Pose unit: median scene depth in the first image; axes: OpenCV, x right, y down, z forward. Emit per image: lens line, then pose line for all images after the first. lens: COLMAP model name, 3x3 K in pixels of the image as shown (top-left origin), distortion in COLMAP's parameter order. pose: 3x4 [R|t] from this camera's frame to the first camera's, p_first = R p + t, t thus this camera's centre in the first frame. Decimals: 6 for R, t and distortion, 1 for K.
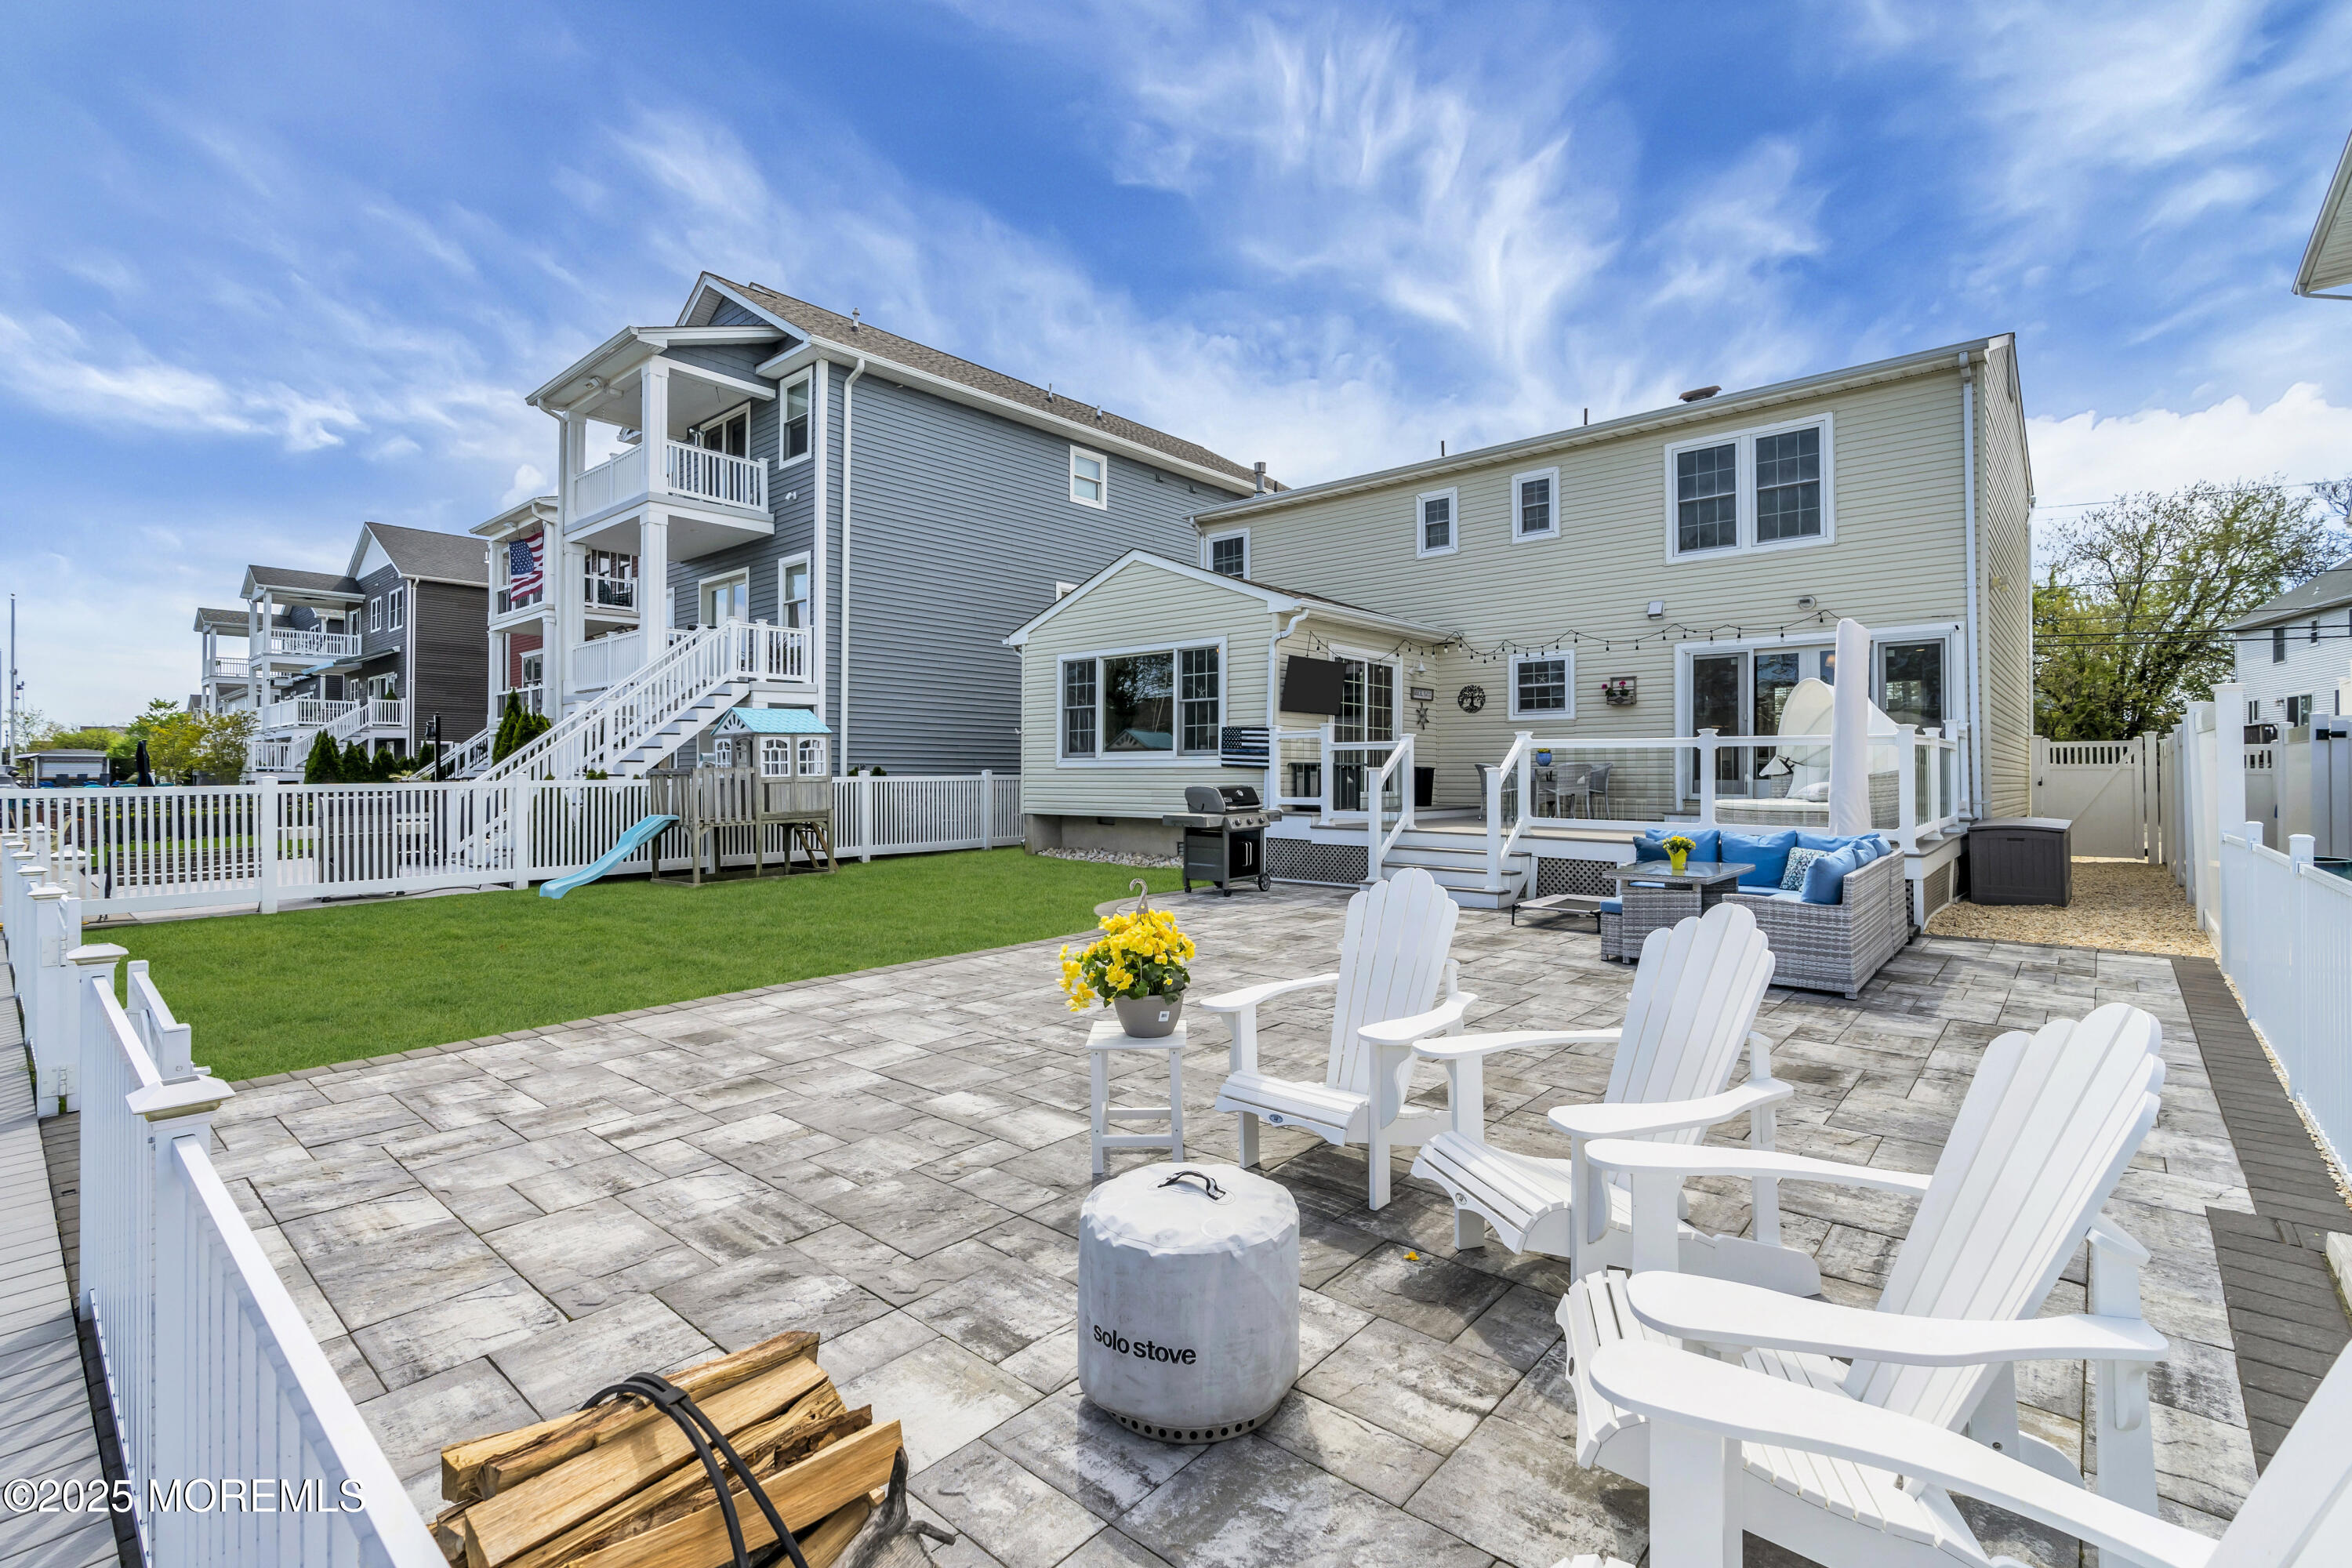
lens RADIAL K [[1058.7, 0, 1178.6], [0, 1058.7, 772.0], [0, 0, 1]] dist [-0.005221, 0.000760]
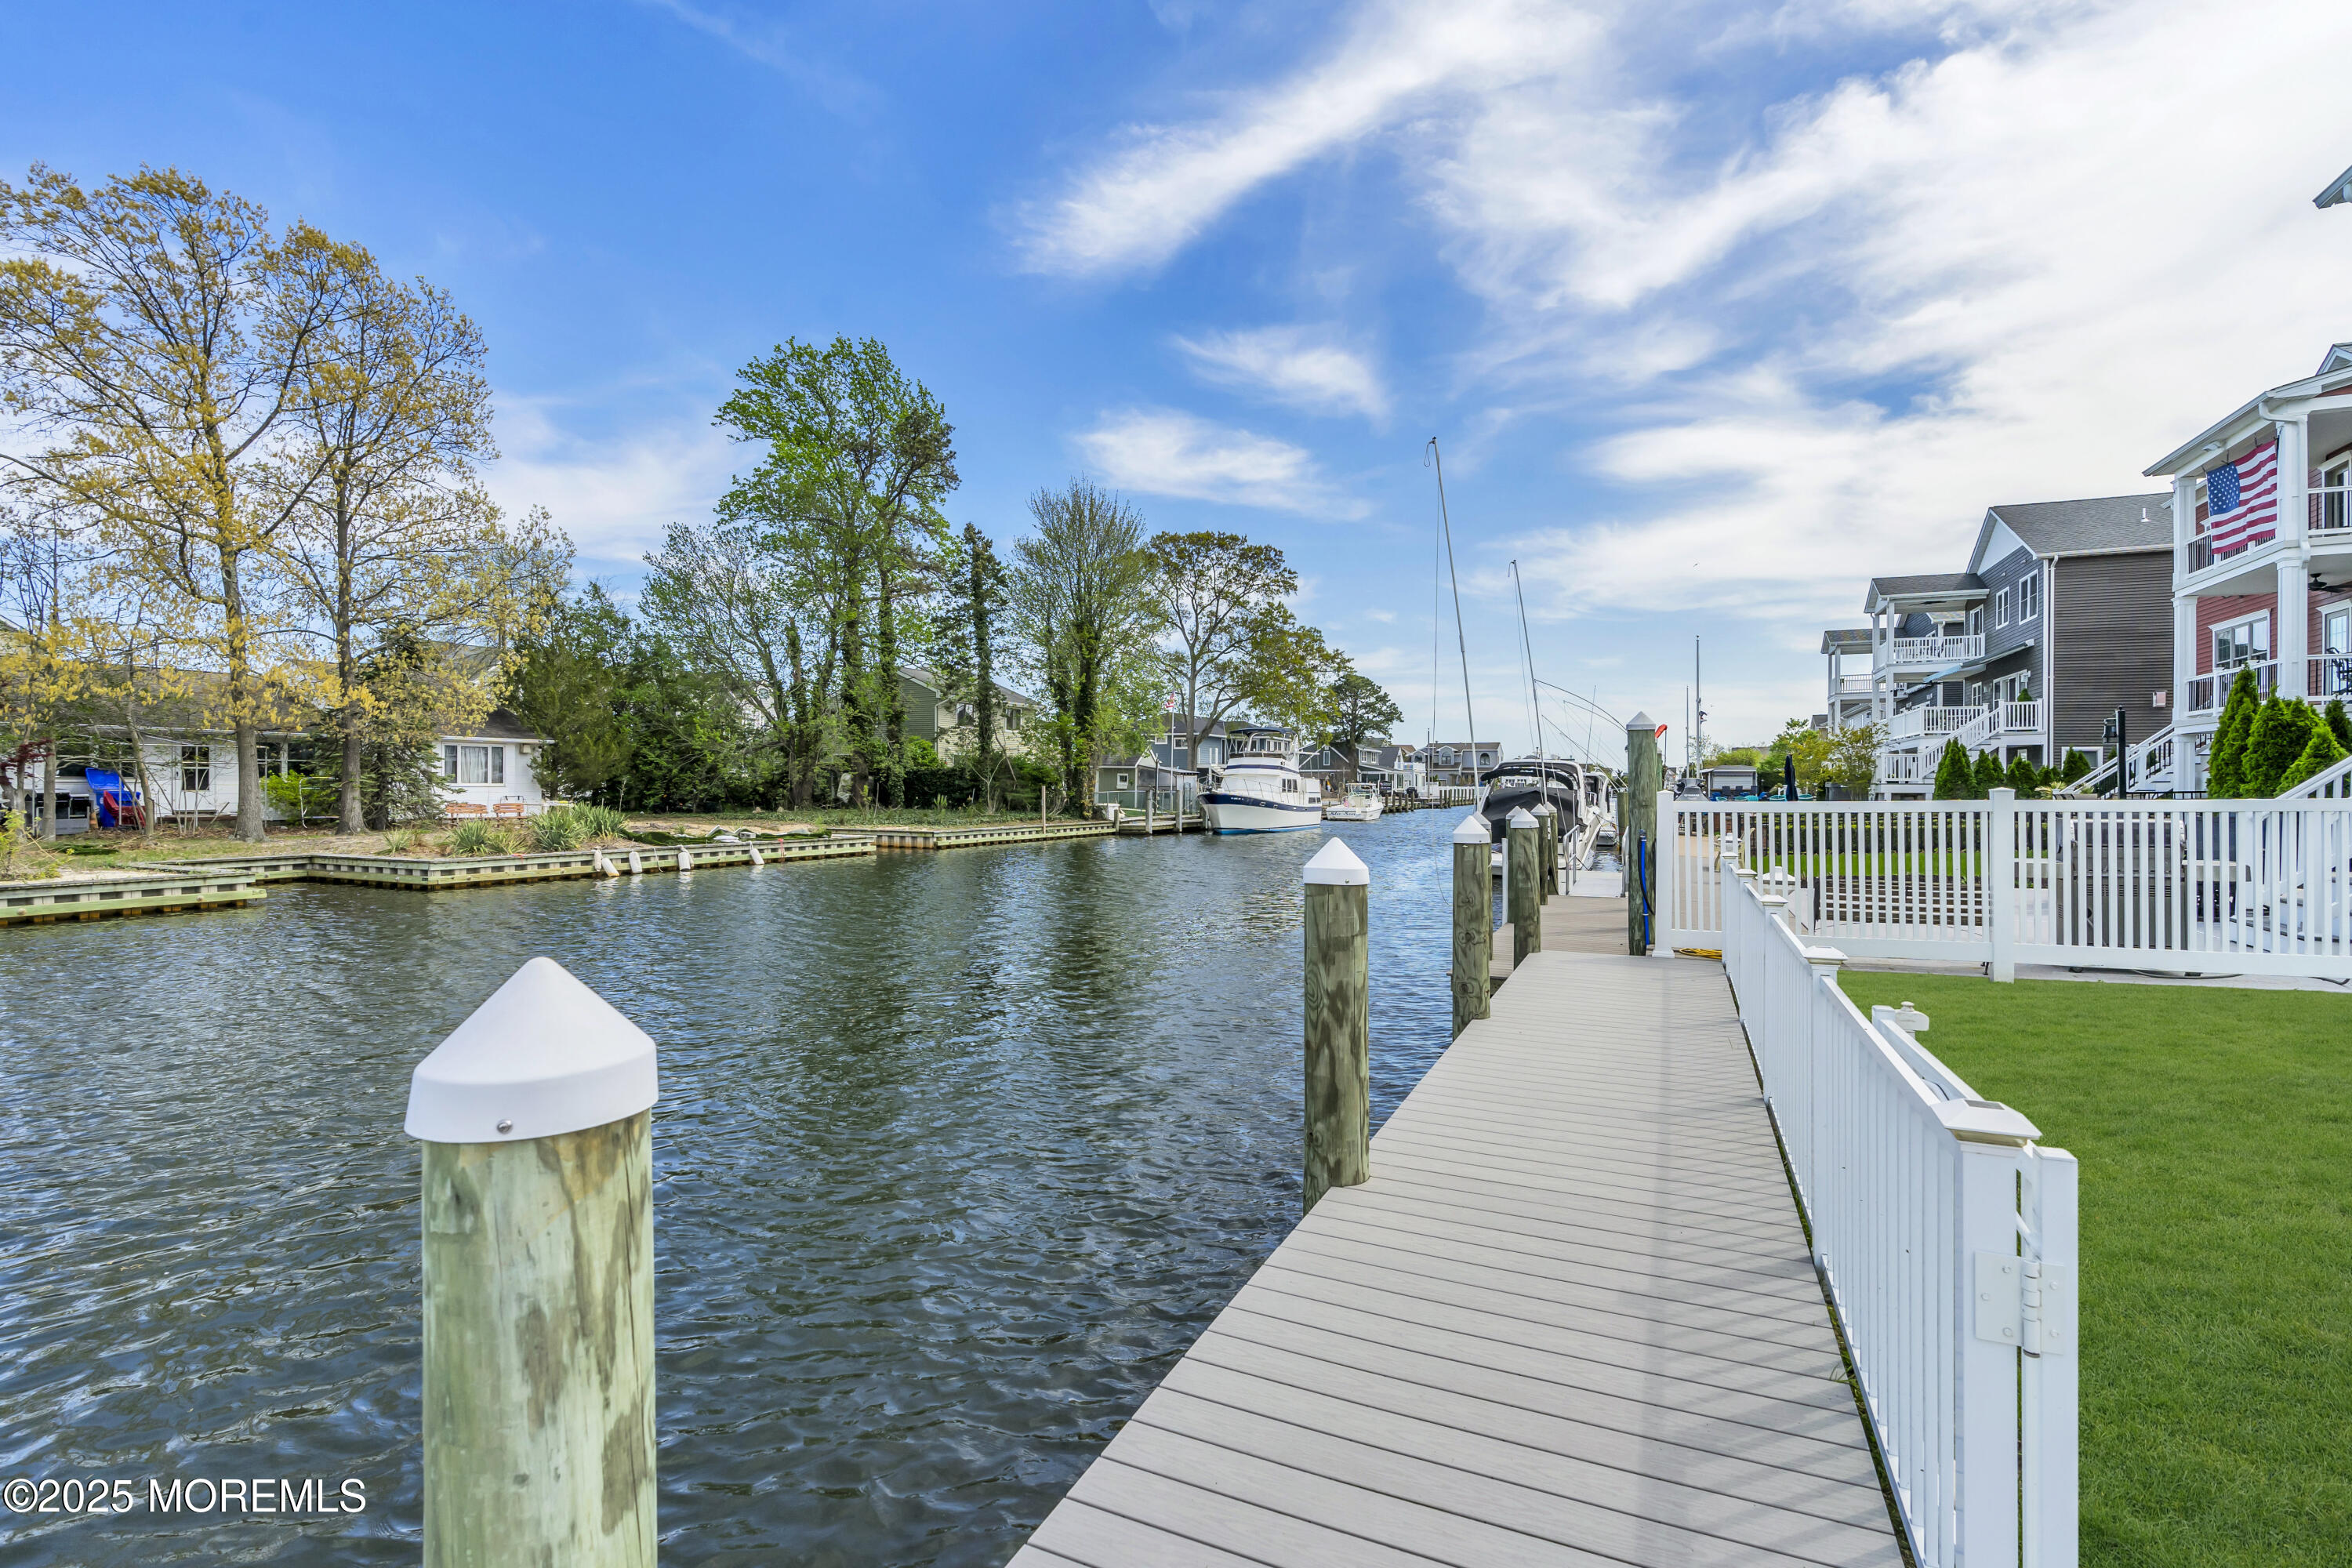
lens RADIAL K [[1071.7, 0, 1176.0], [0, 1071.7, 784.0], [0, 0, 1]] dist [-0.002431, 0.000308]
pose [[0.284363, -0.000578, -0.958716, -0.211574], [-0.000704, 0.999999, -0.000811, 0.002139], [0.958716, 0.000906, 0.284363, 0.167687]]
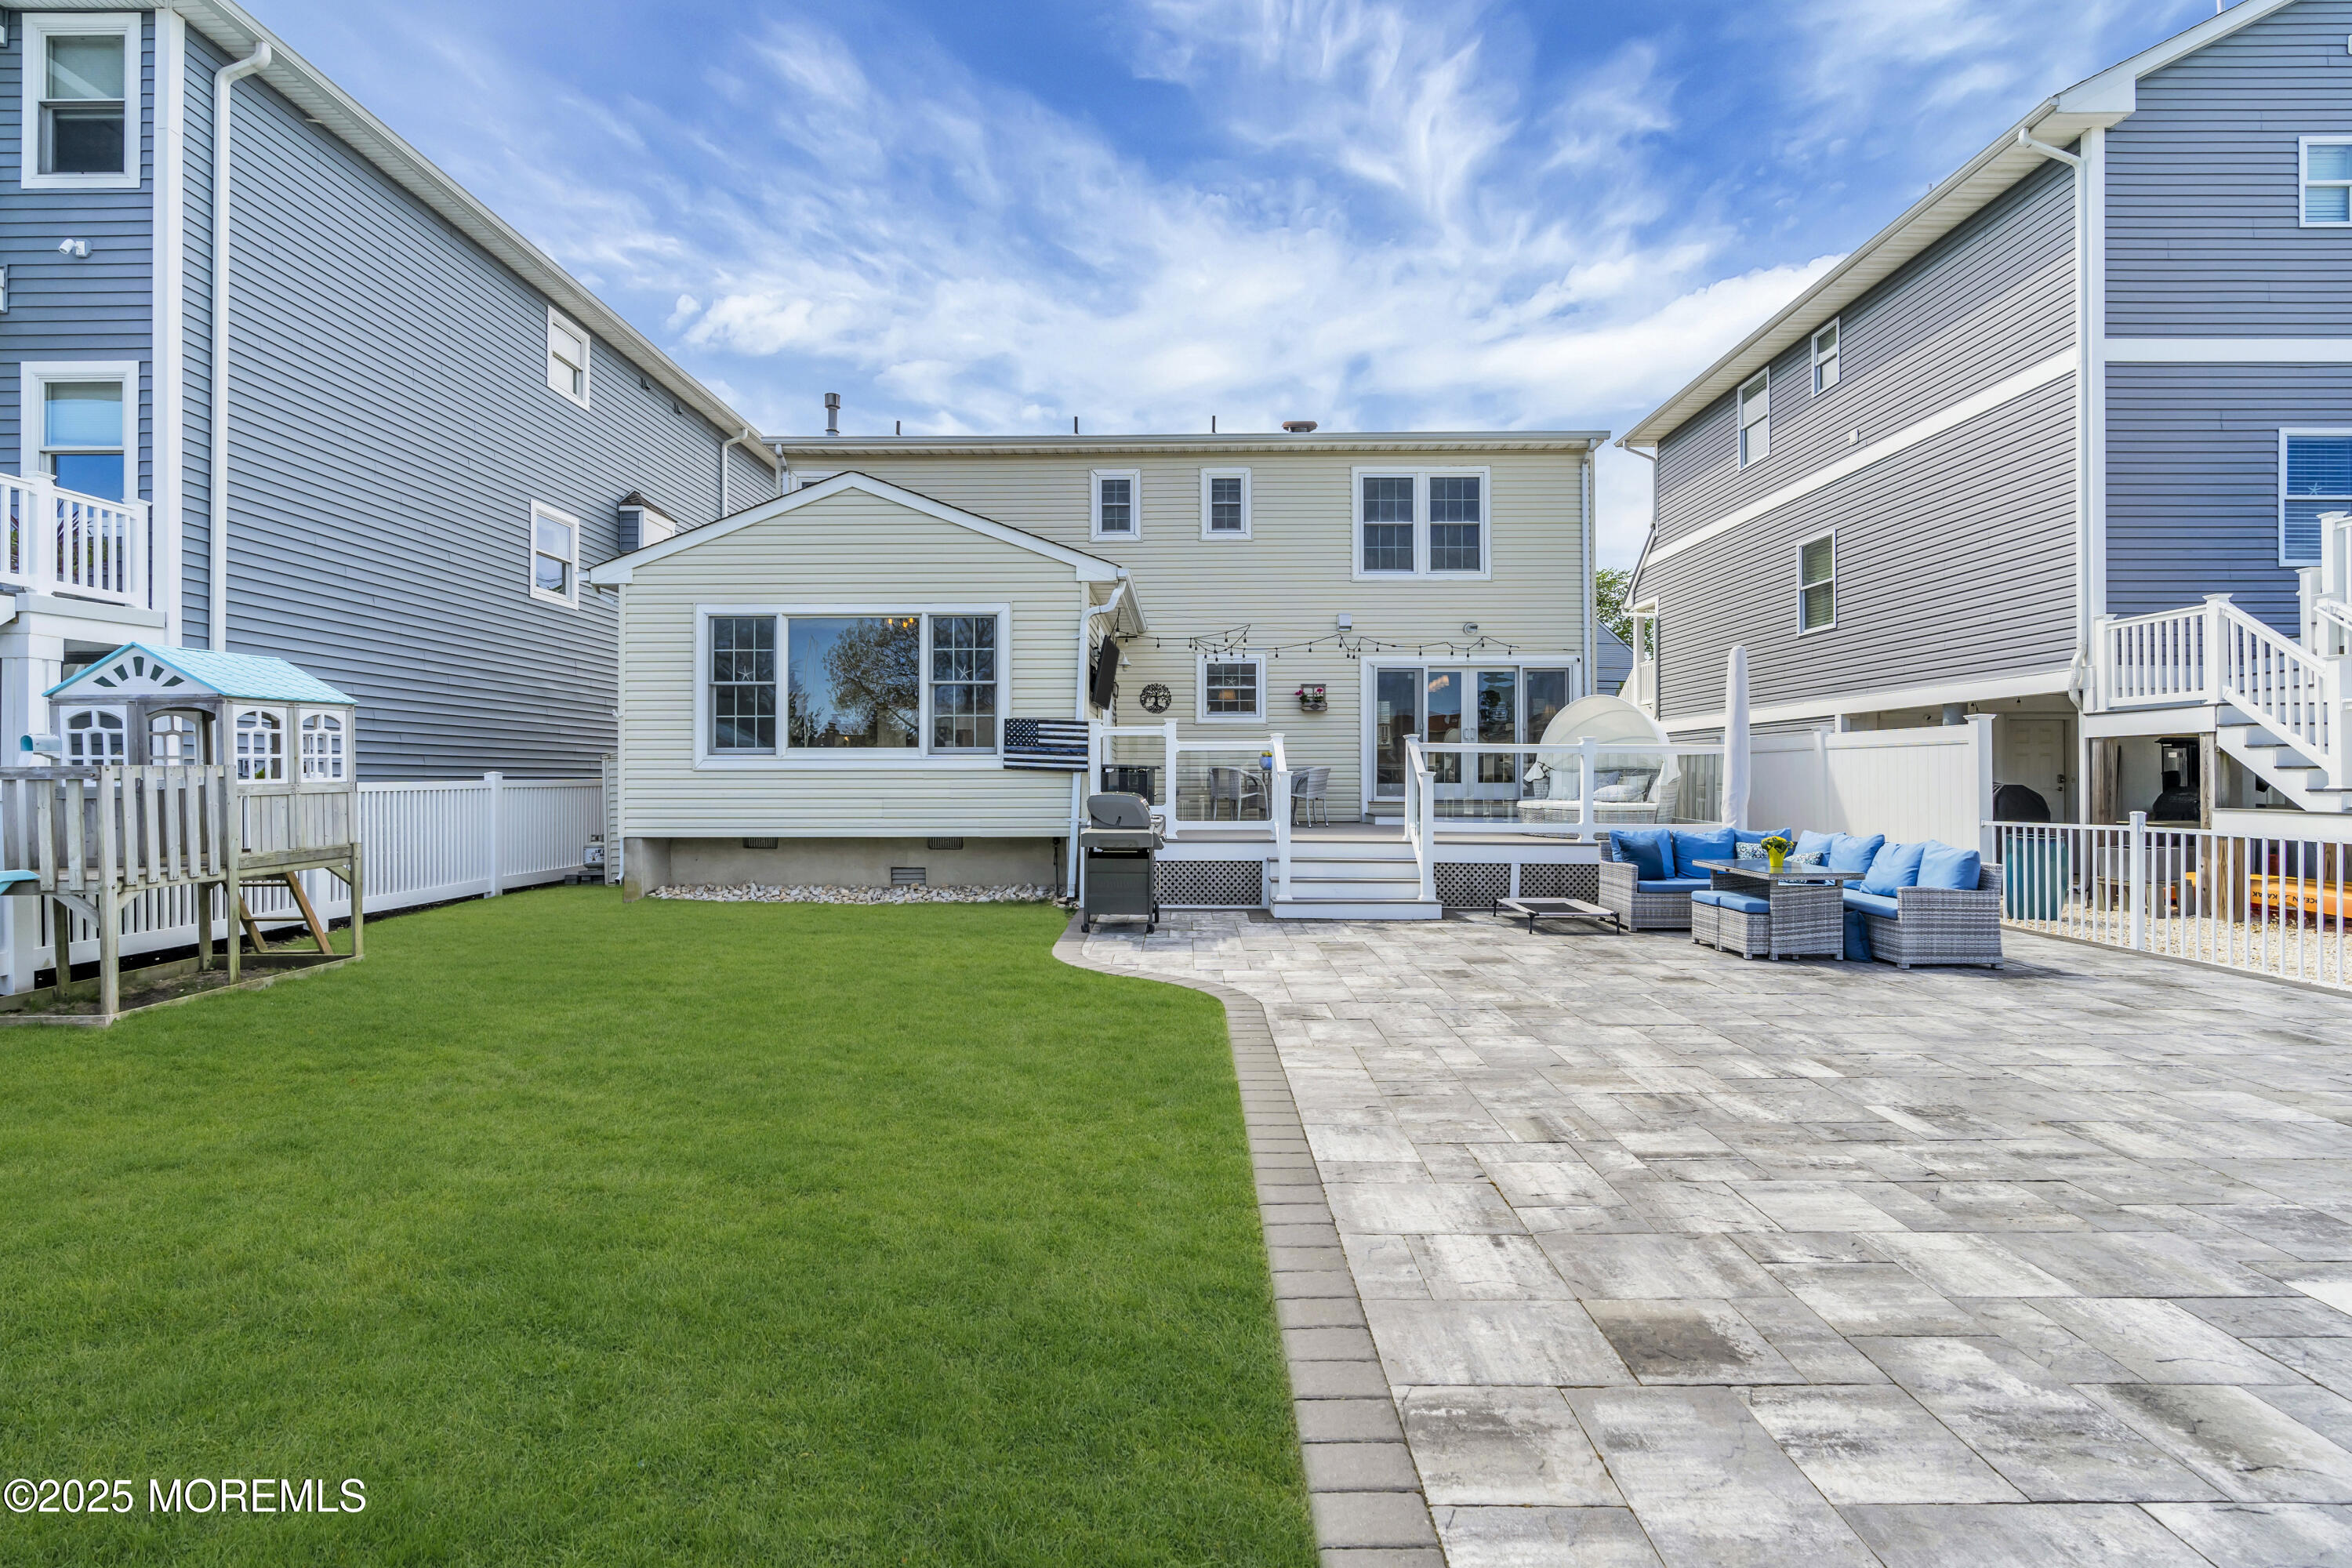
lens RADIAL K [[1058.7, 0, 1178.6], [0, 1058.7, 772.0], [0, 0, 1]] dist [-0.005221, 0.000760]
pose [[0.757769, 0.003517, 0.652513, -0.303725], [-0.000526, 0.999988, -0.004778, 0.000791], [-0.652523, 0.003277, 0.757762, 0.260890]]
